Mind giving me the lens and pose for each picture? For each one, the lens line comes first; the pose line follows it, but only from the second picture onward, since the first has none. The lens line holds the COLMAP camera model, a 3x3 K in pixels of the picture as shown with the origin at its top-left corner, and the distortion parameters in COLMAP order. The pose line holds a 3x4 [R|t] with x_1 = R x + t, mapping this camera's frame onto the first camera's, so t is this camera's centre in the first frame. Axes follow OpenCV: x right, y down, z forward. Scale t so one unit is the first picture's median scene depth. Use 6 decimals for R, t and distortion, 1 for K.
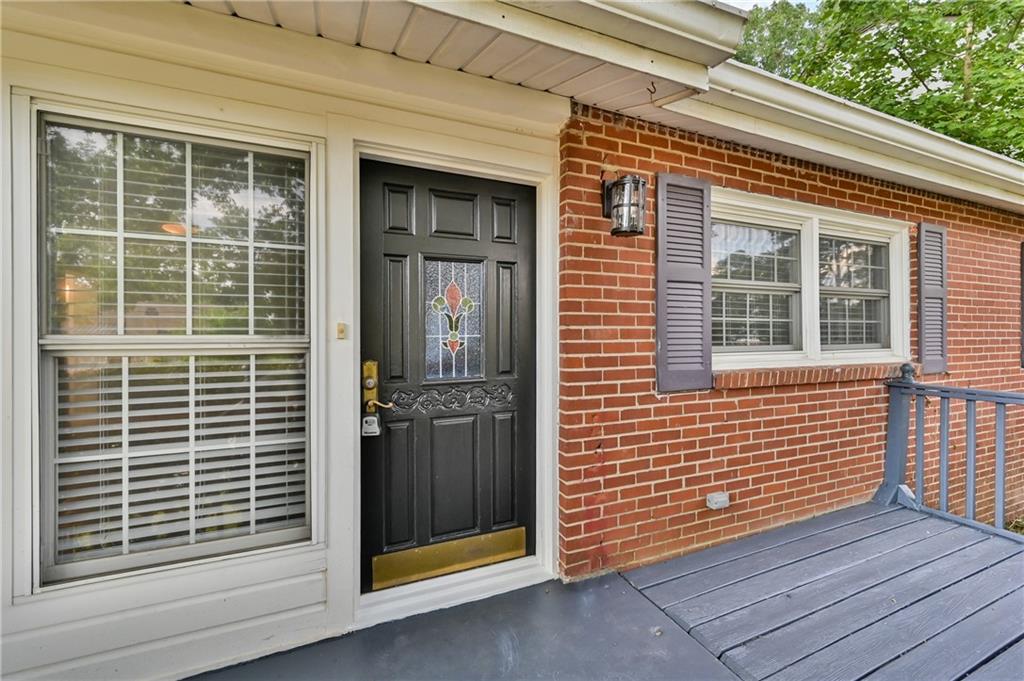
lens RADIAL K [[414.9, 0, 513.9], [0, 414.9, 335.5], [0, 0, 1]] dist [0.010724, -0.000973]
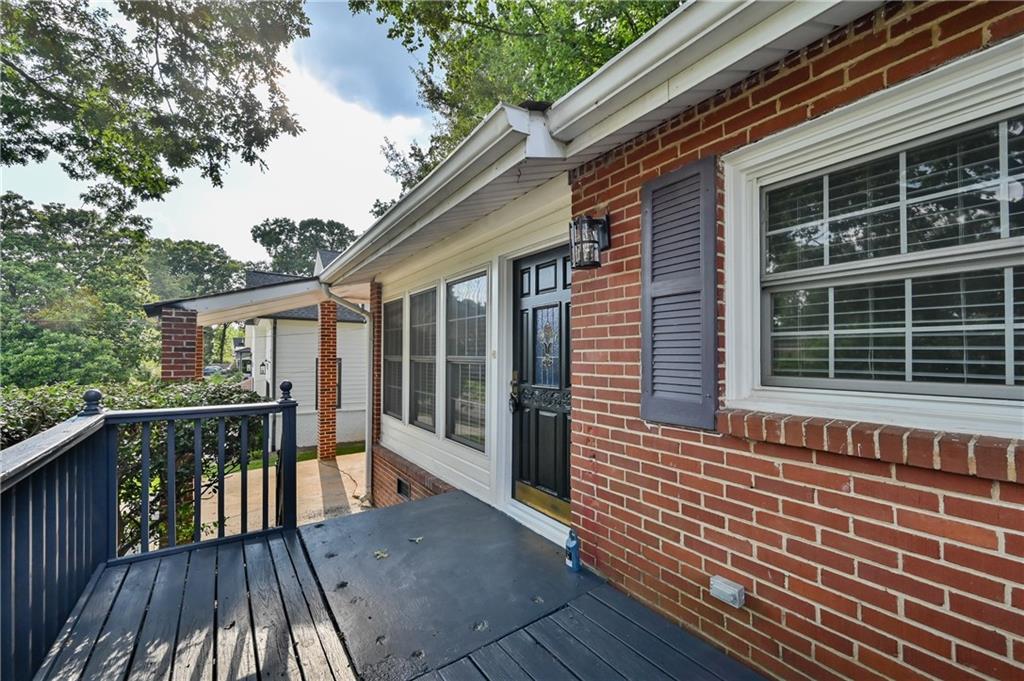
lens RADIAL K [[414.9, 0, 514.3], [0, 414.9, 349.6], [0, 0, 1]] dist [0.010724, -0.000973]
pose [[0.200812, -0.013325, -0.979539, 1.195469], [-0.008249, 0.999849, -0.015293, -0.003132], [0.979595, 0.011151, 0.200671, 0.529400]]
